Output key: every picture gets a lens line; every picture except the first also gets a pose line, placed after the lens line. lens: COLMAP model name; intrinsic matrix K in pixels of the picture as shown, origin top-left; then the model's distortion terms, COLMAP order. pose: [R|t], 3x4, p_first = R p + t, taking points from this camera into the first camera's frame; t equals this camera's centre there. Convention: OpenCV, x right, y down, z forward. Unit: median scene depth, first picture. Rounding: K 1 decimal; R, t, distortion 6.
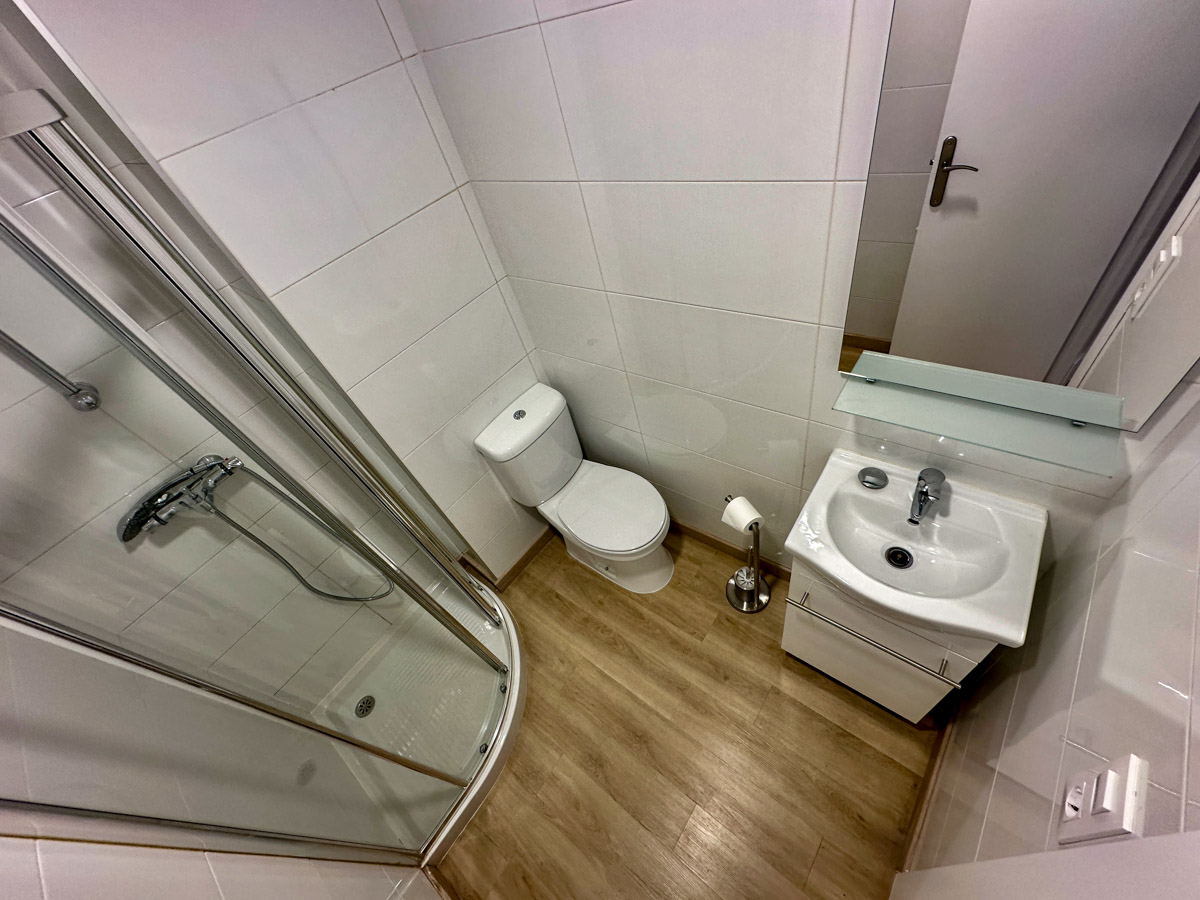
lens RADIAL K [[478.9, 0, 600.0], [0, 478.9, 450.0], [0, 0, 1]] dist [0.001451, -0.000149]
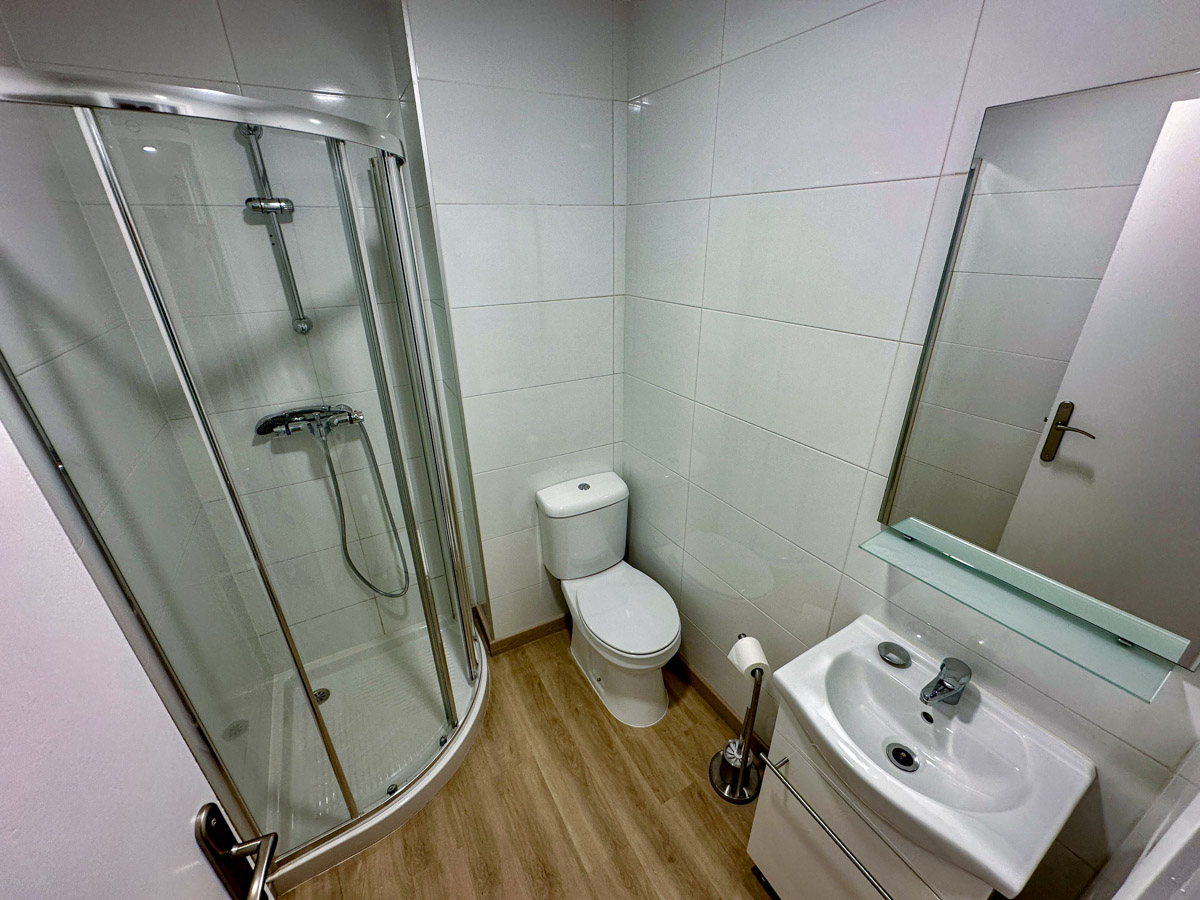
lens RADIAL K [[476.5, 0, 600.2], [0, 476.5, 447.9], [0, 0, 1]] dist [-0.001344, 0.000460]
pose [[0.902114, 0.355723, -0.244237, 0.100545], [-0.417344, 0.863082, -0.284452, 0.146486], [0.109610, 0.358539, 0.927057, -0.032055]]
